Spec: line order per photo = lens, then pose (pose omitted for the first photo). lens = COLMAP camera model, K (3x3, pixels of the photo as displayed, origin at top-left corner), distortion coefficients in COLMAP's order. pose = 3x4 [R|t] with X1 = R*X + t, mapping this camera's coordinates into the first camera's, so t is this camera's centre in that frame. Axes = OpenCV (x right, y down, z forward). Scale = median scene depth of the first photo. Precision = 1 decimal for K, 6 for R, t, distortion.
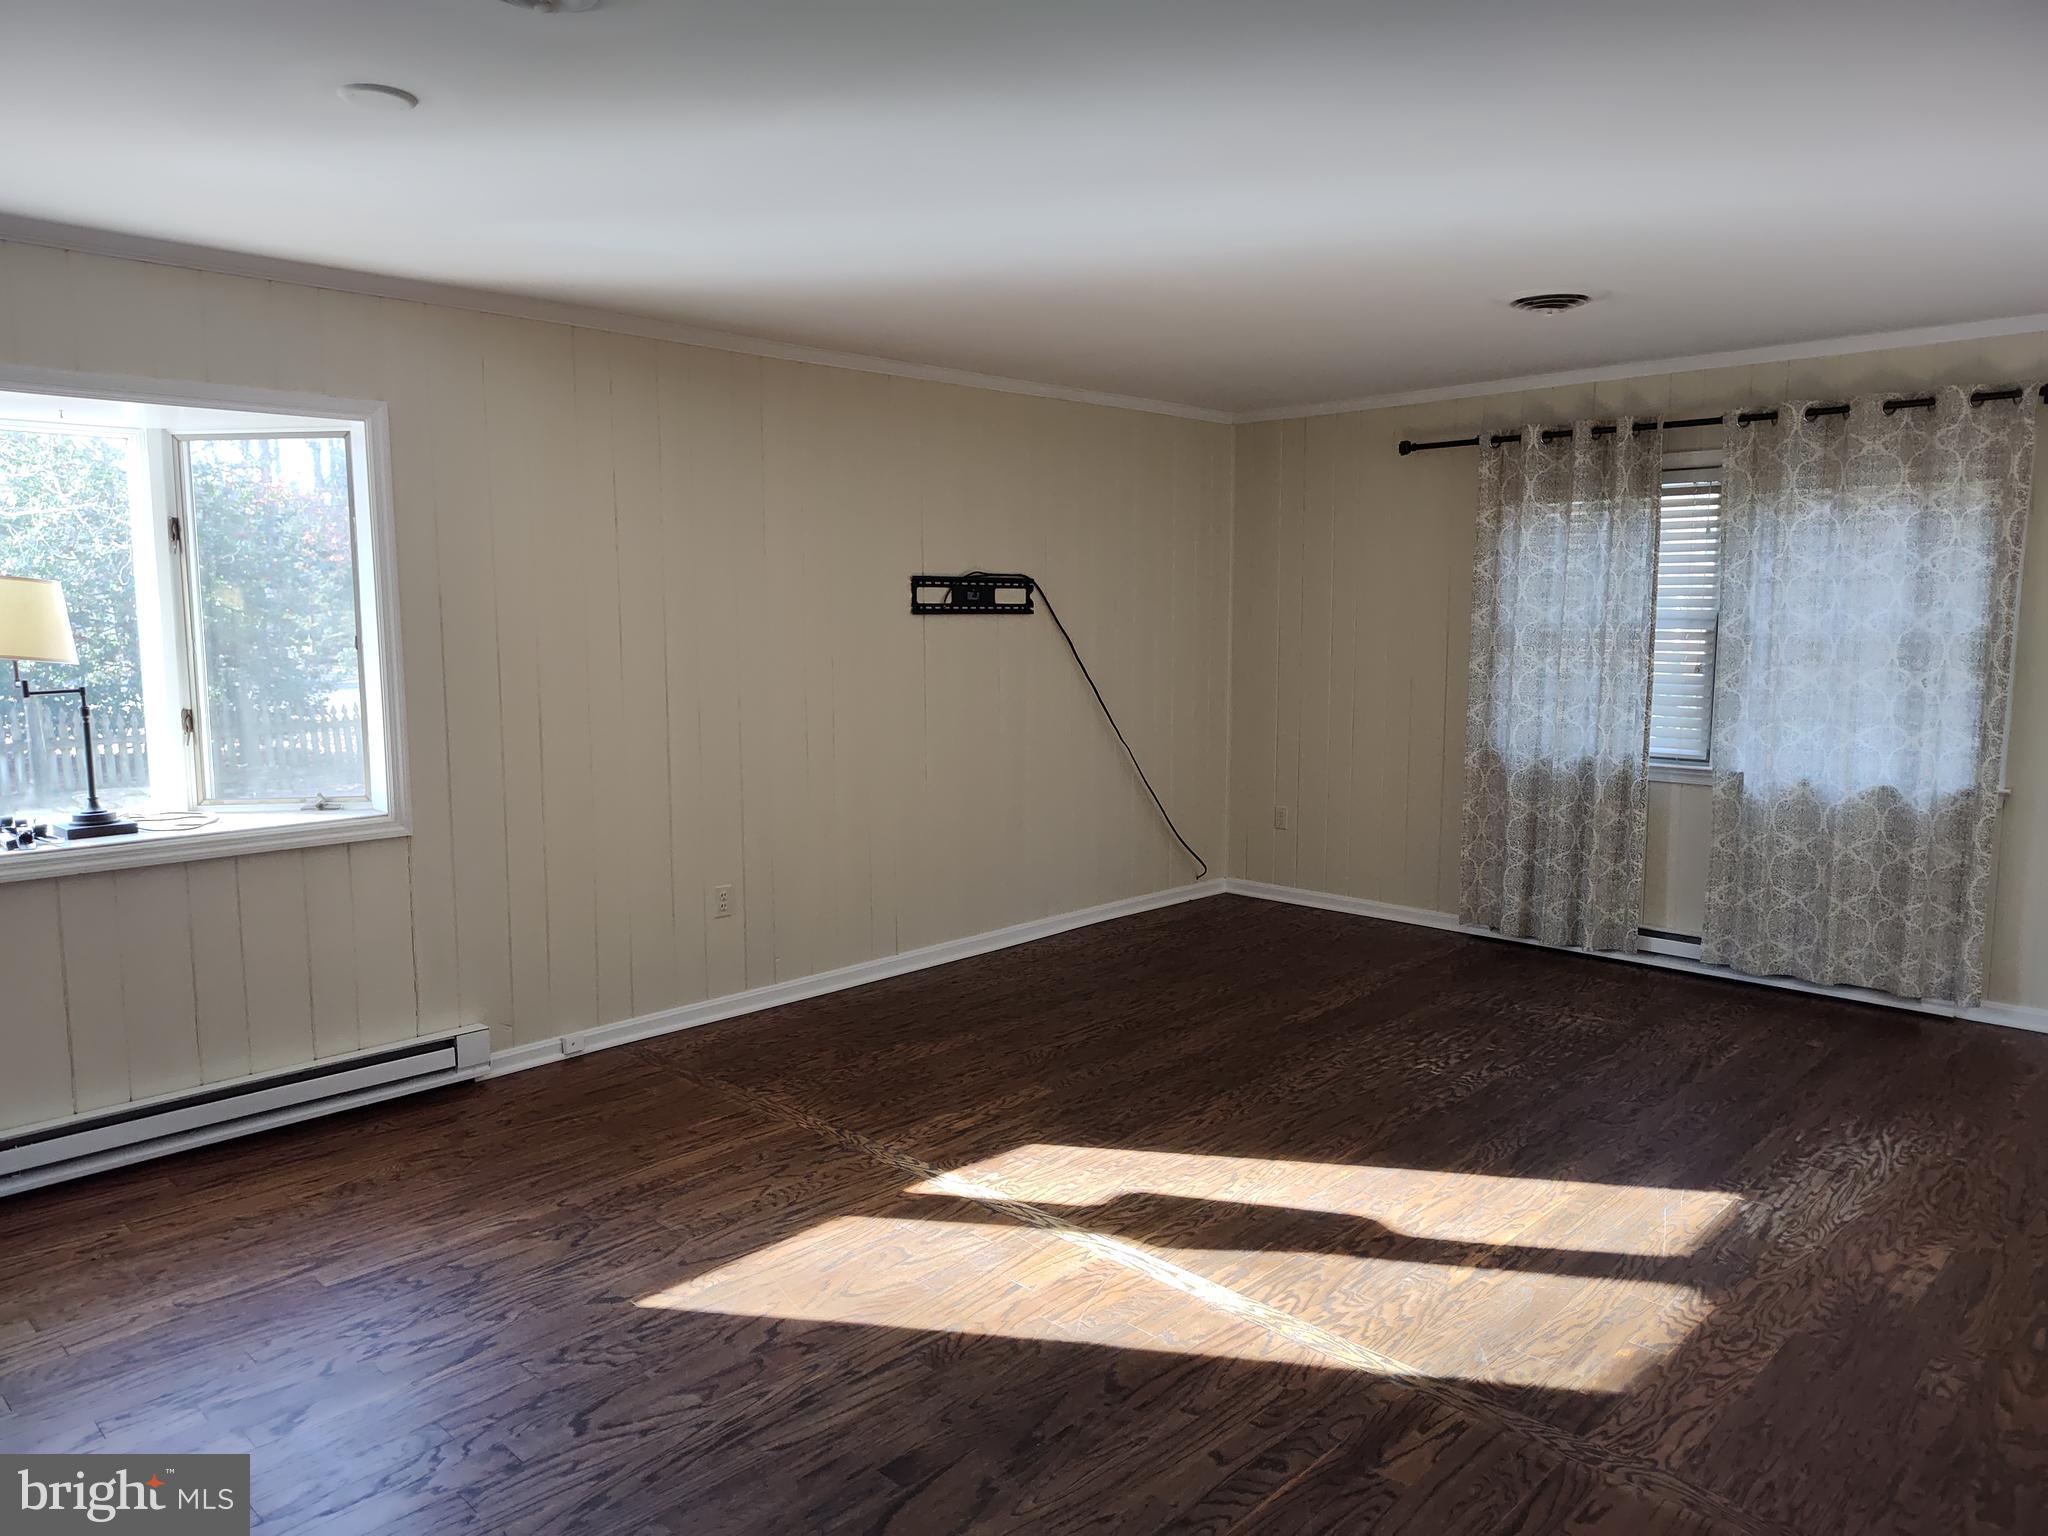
lens RADIAL K [[1371.8, 0, 1018.0], [0, 1371.8, 768.2], [0, 0, 1]] dist [0.040741, -0.053819]
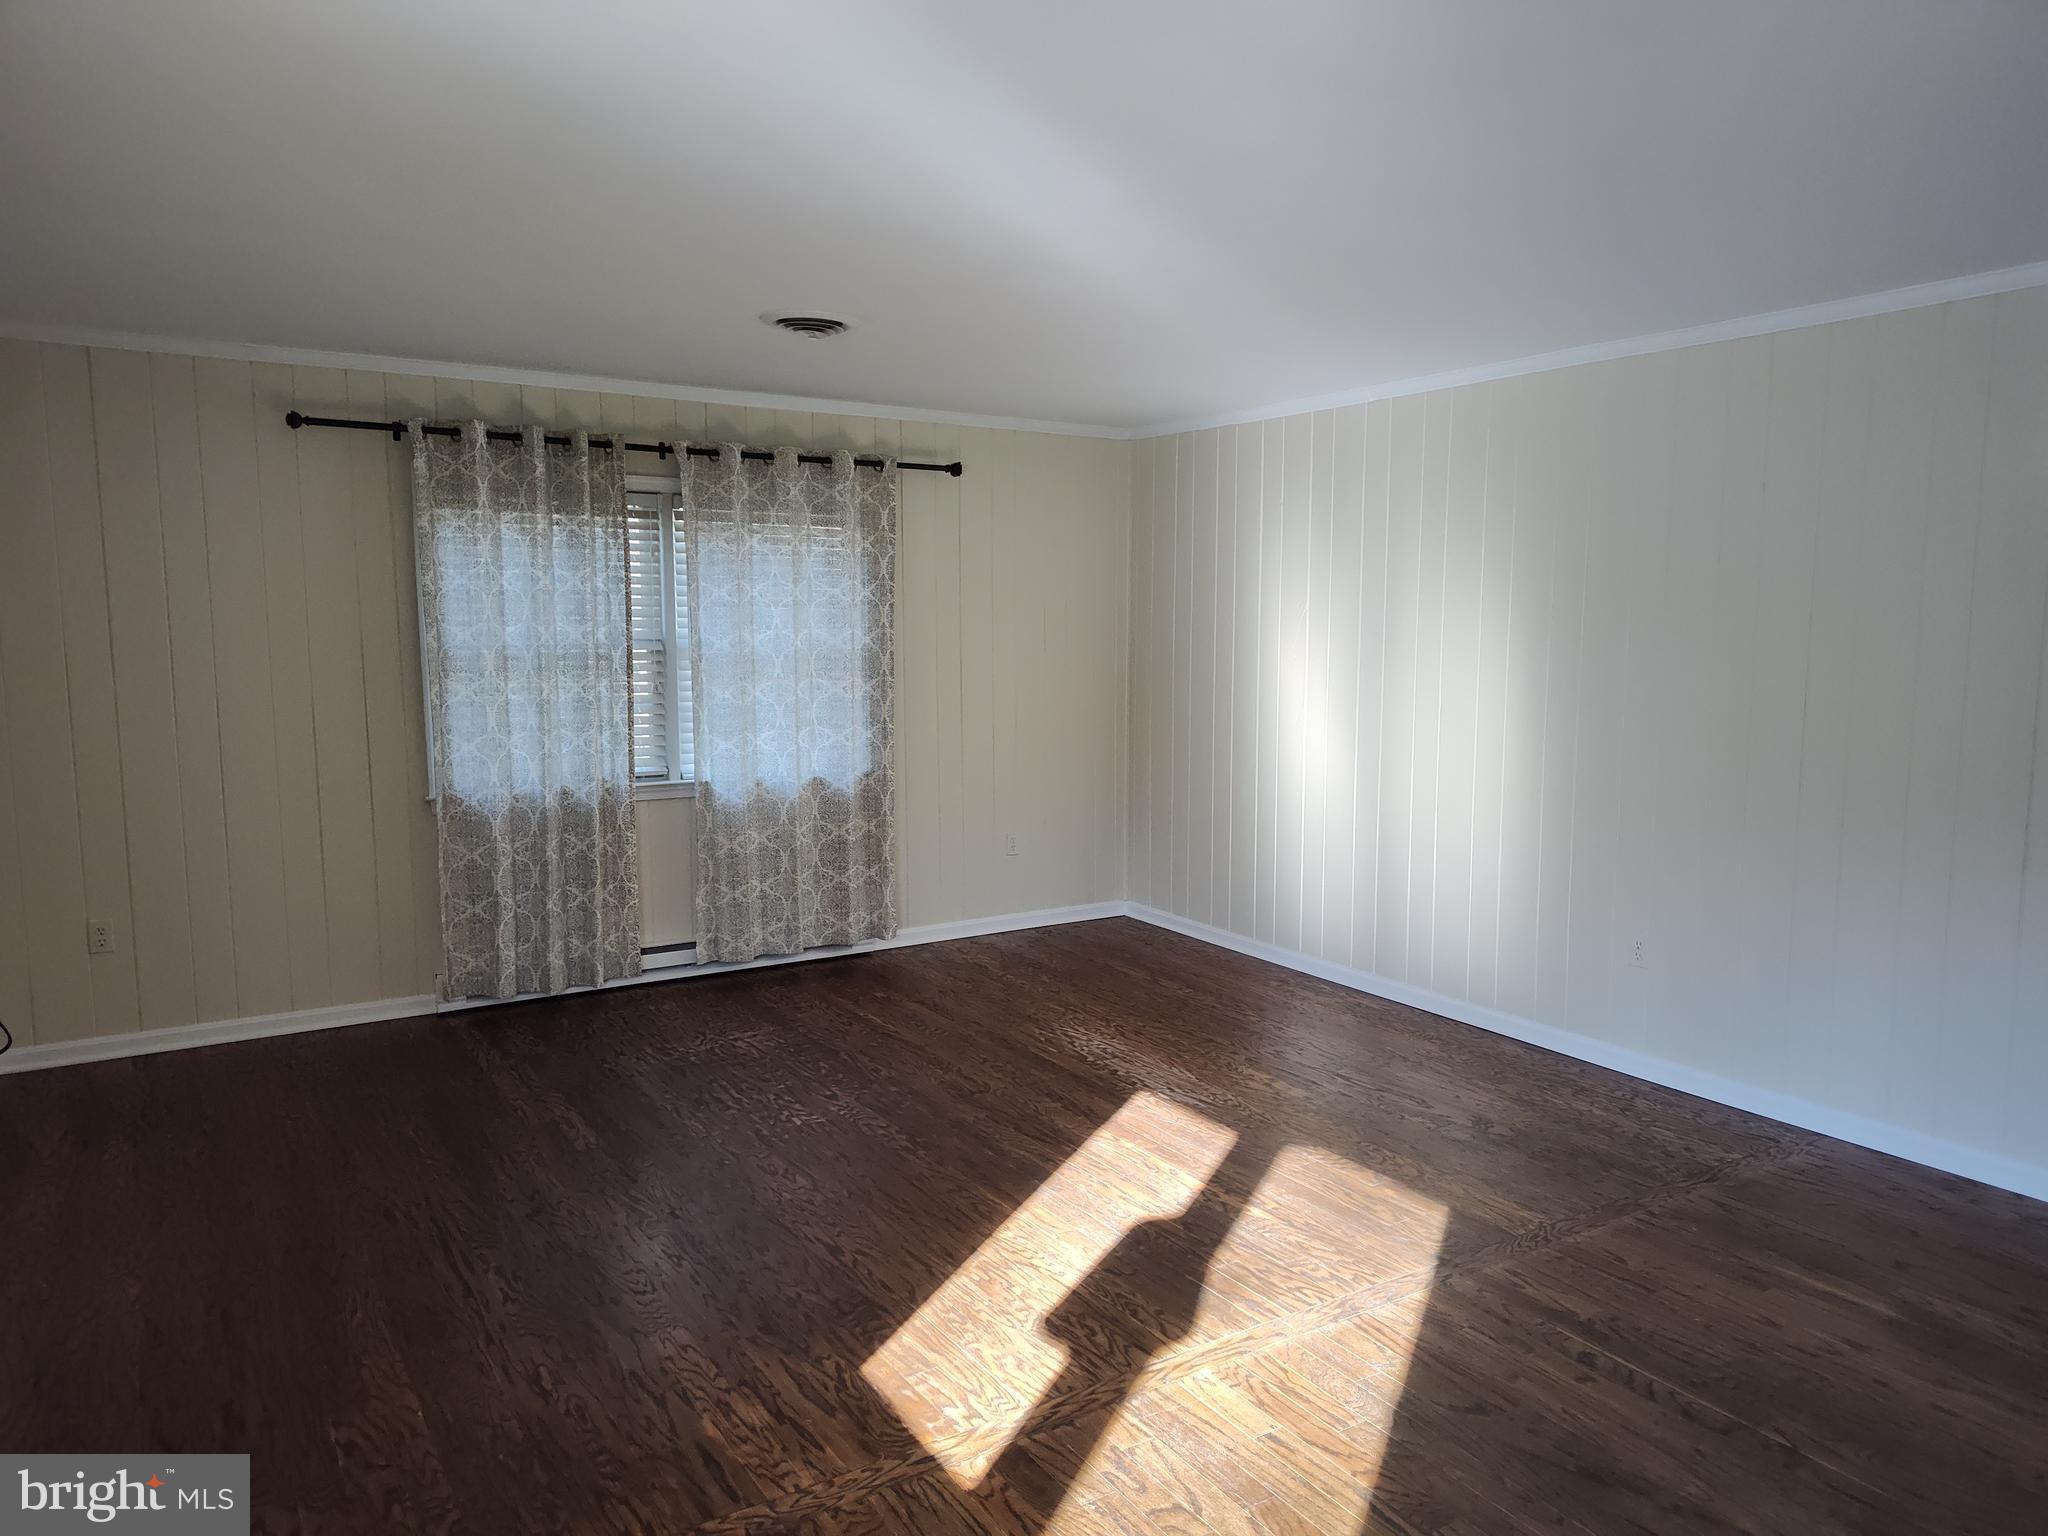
lens RADIAL K [[1371.8, 0, 1018.0], [0, 1371.8, 768.2], [0, 0, 1]] dist [0.040741, -0.053819]
pose [[0.232880, -0.099307, 0.967422, -0.525633], [0.109820, 0.991095, 0.075301, -0.070677], [-0.966285, 0.088706, 0.241712, 0.585902]]
